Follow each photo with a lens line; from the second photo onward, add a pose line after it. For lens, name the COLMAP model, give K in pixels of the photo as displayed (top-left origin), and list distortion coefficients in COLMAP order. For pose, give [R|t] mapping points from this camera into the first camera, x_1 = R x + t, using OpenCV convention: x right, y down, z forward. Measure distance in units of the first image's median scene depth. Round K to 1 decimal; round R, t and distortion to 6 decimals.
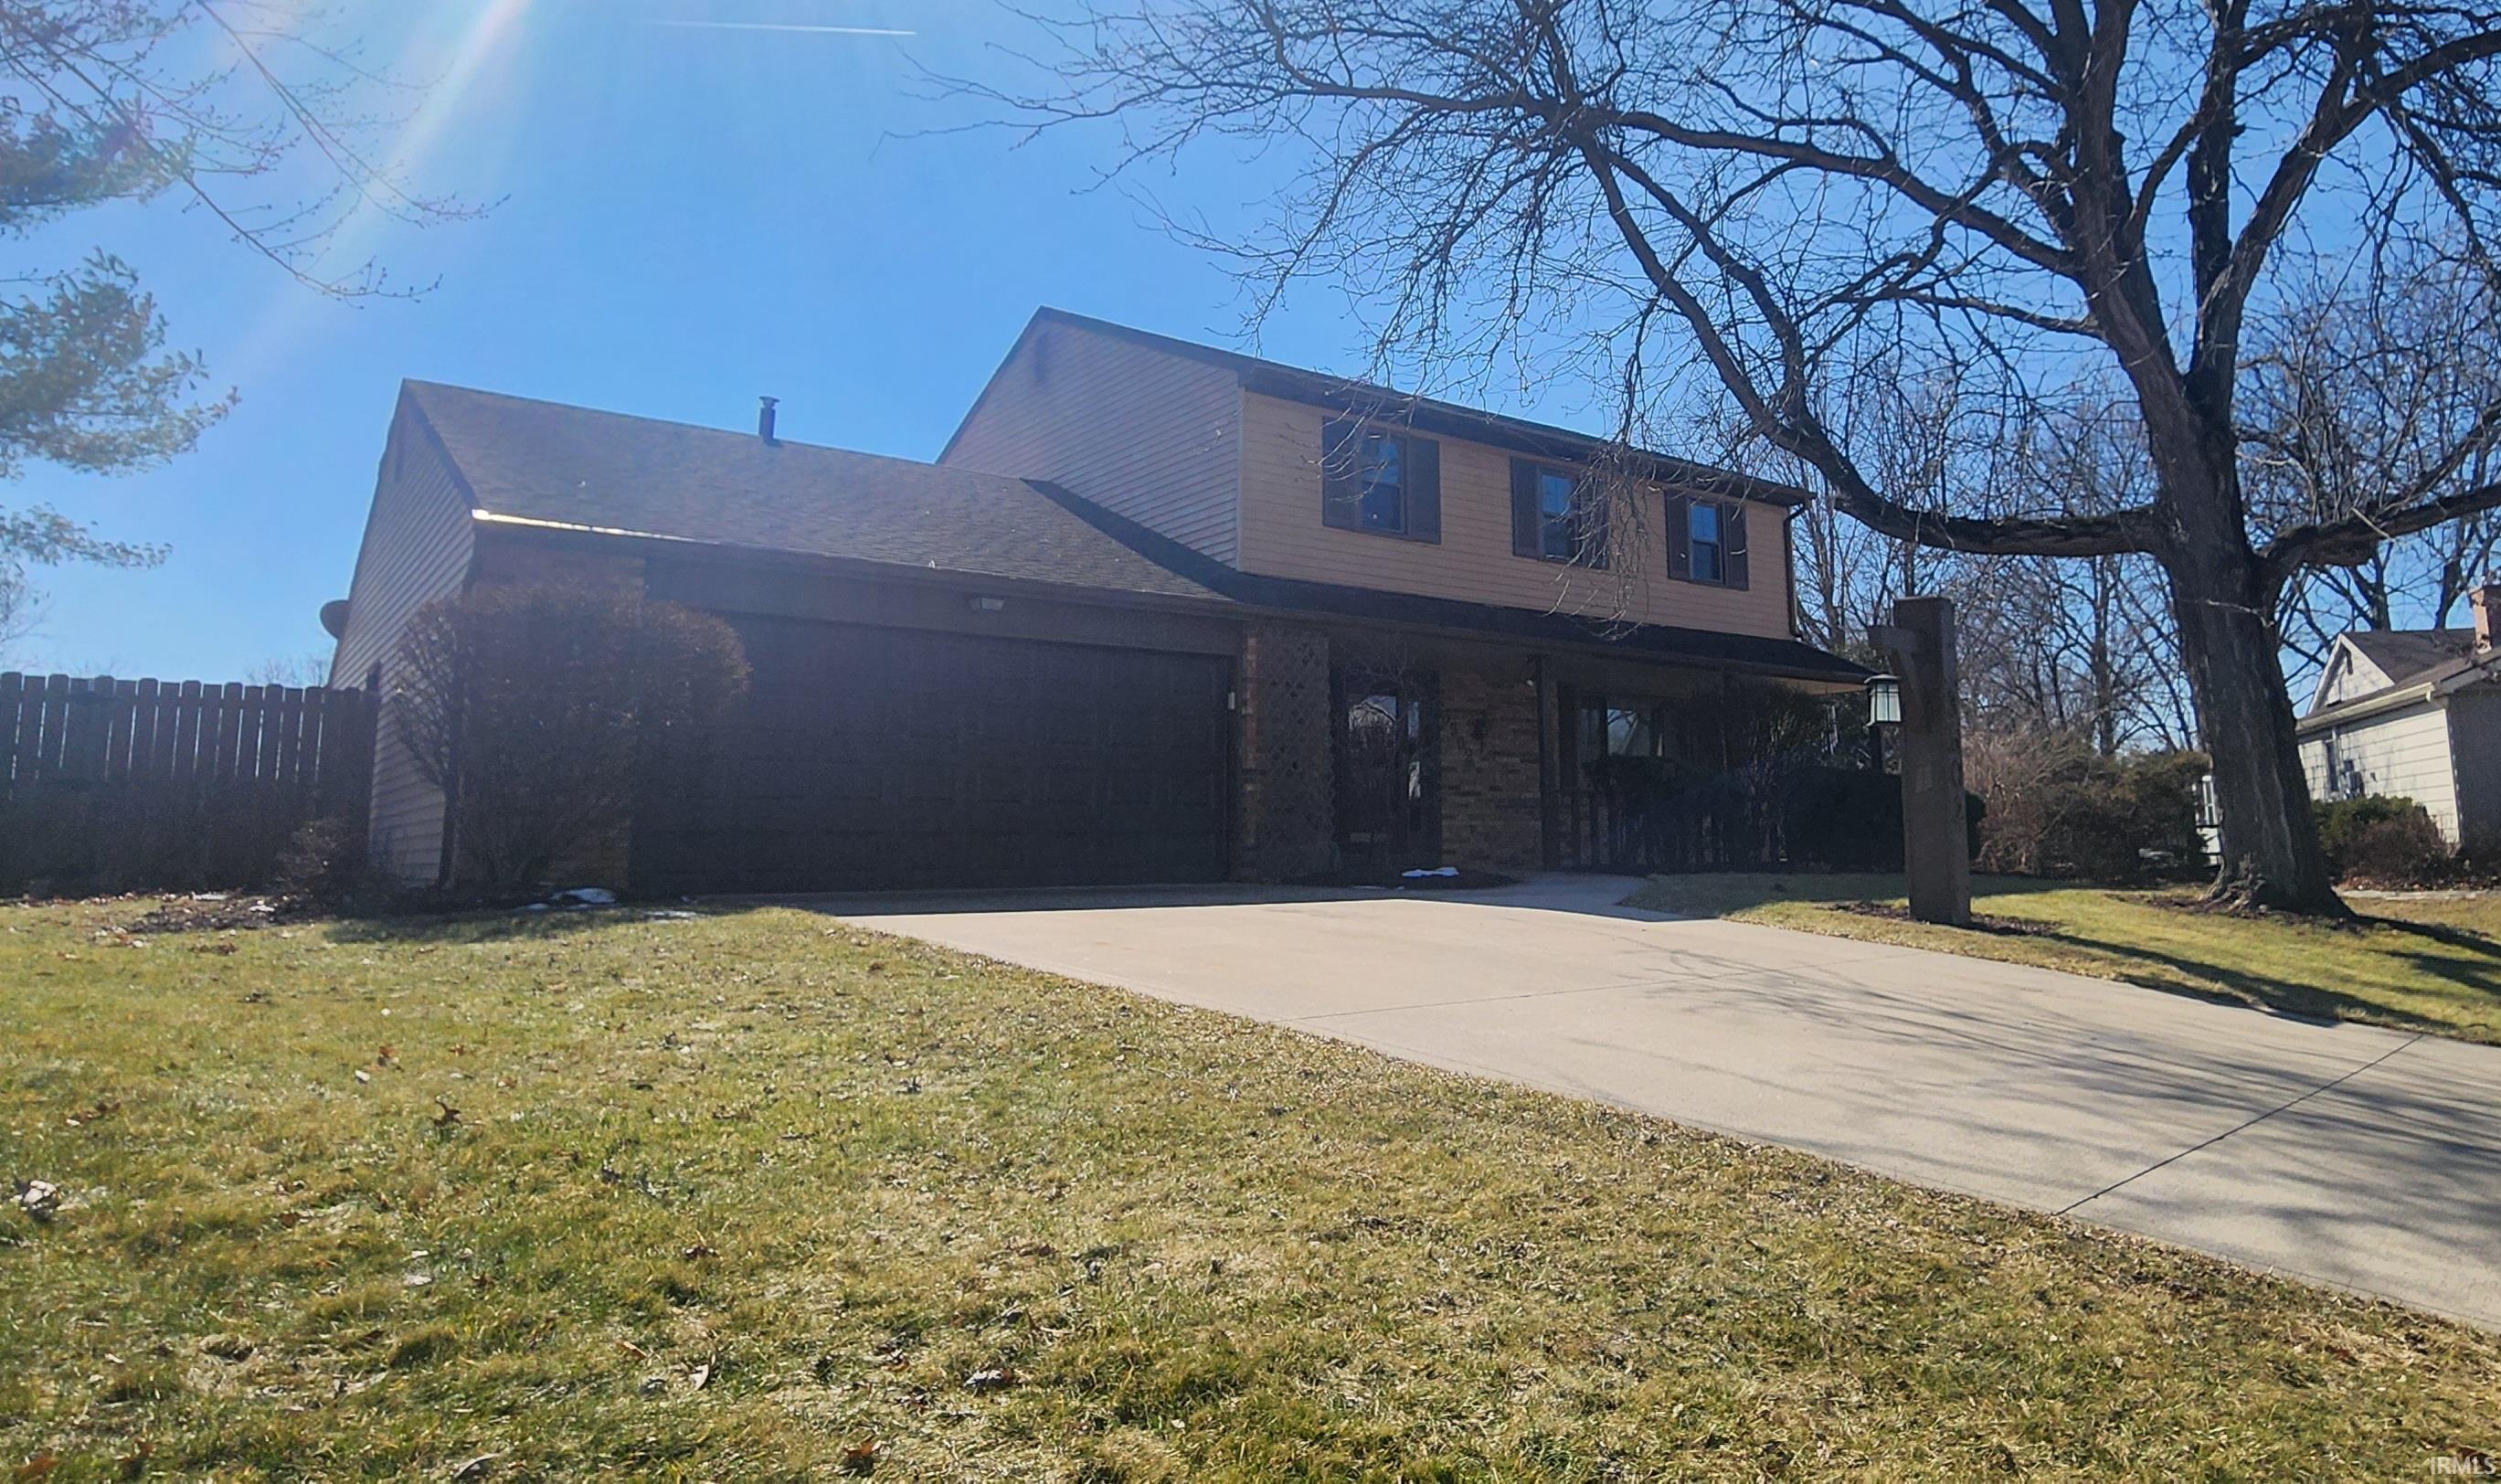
lens RADIAL K [[1500.5, 0, 1380.5], [0, 1500.5, 680.9], [0, 0, 1]] dist [-0.001861, -0.000569]
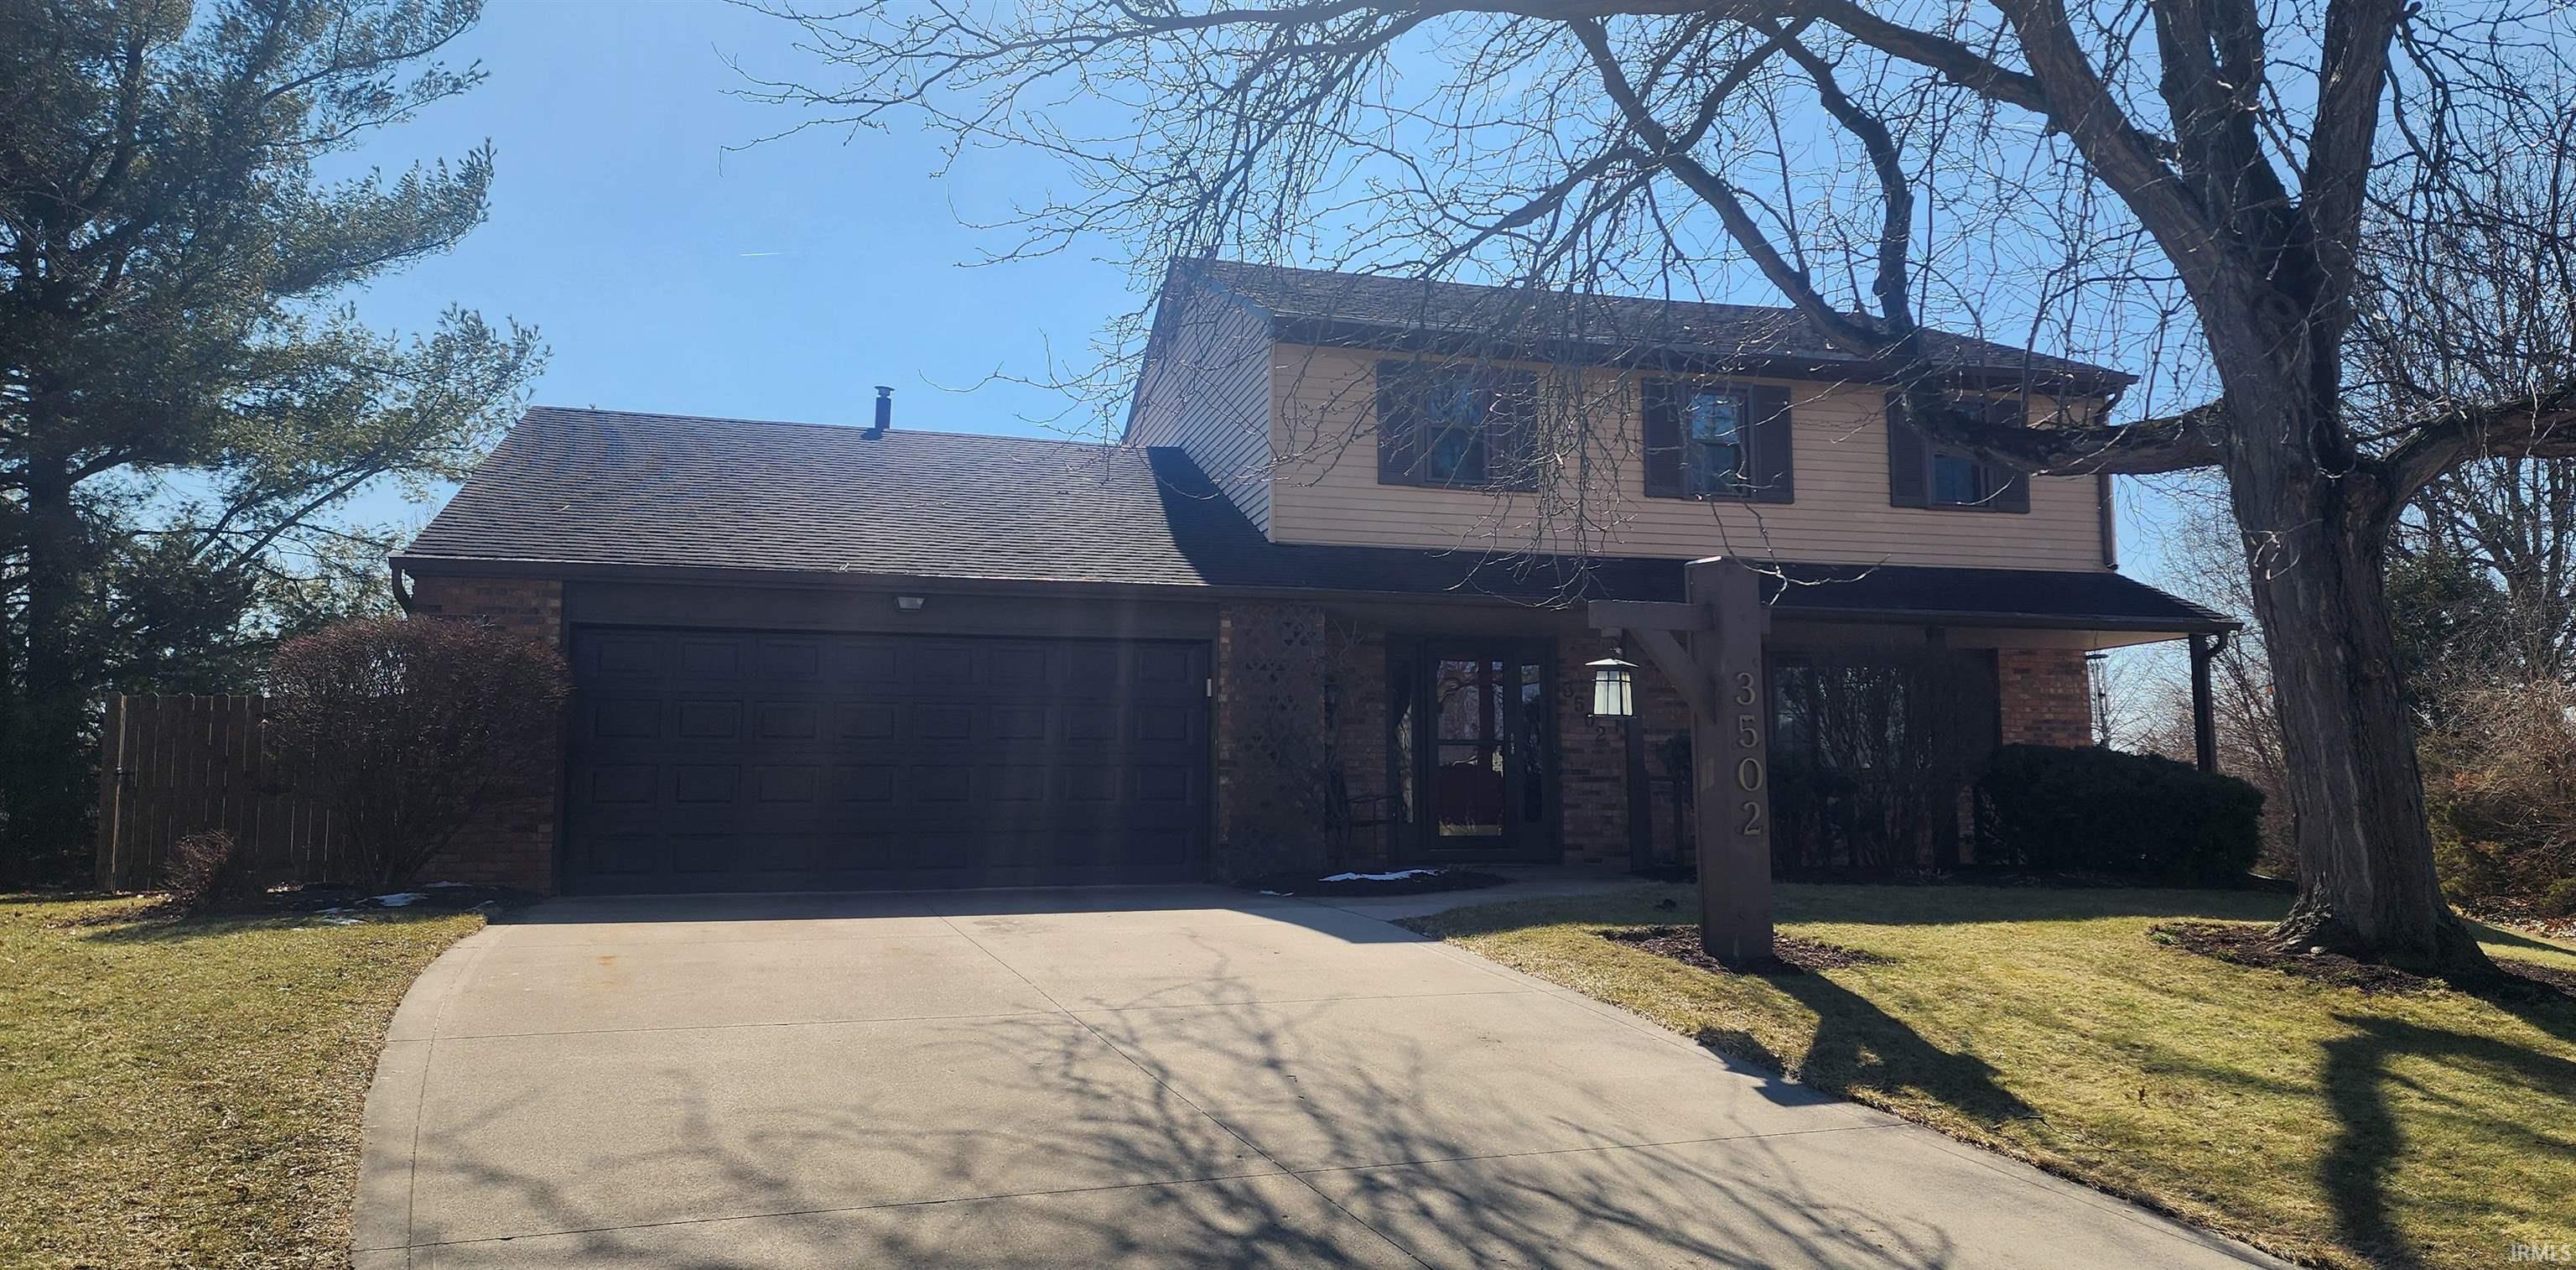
lens RADIAL K [[1791.7, 0, 1347.7], [0, 1791.7, 626.8], [0, 0, 1]] dist [0.098756, -0.089264]
pose [[0.925281, -0.036124, -0.377558, 0.388972], [0.037747, 0.999283, -0.003103, -0.017142], [0.377399, -0.011381, 0.925981, -0.002539]]
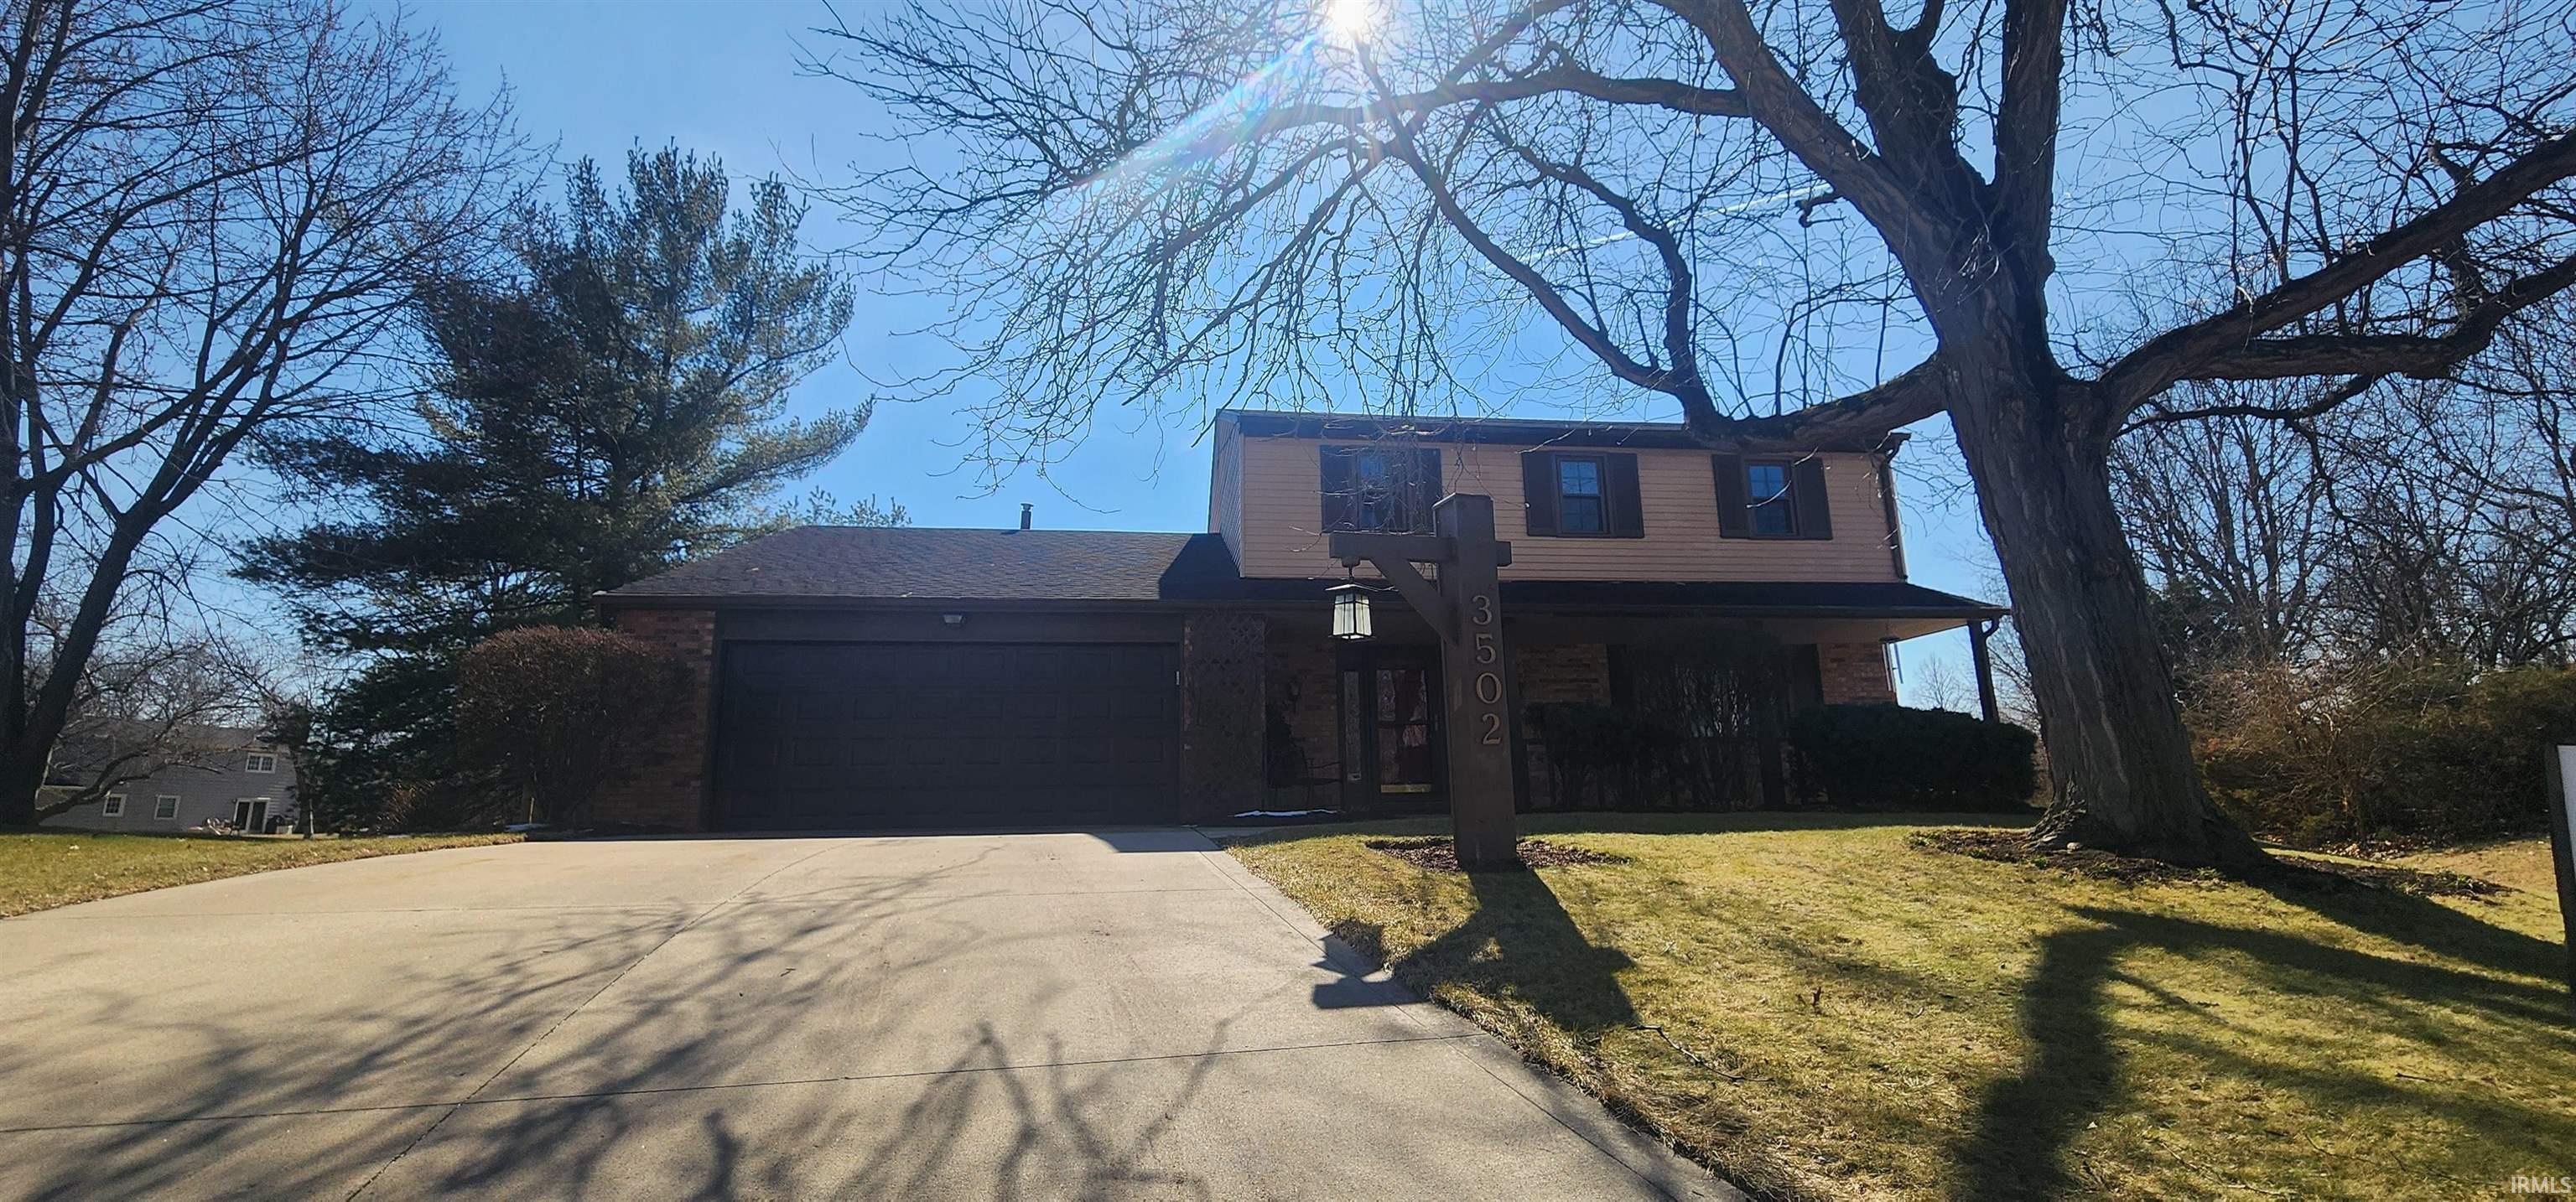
lens RADIAL K [[1060.2, 0, 1288.0], [0, 1060.2, 601.0], [0, 0, 1]] dist [0.001073, 0.000430]
pose [[0.849296, -0.113314, -0.515613, 0.427947], [0.067991, 0.992036, -0.106023, 0.048029], [0.523521, 0.054988, 0.850237, 0.277658]]
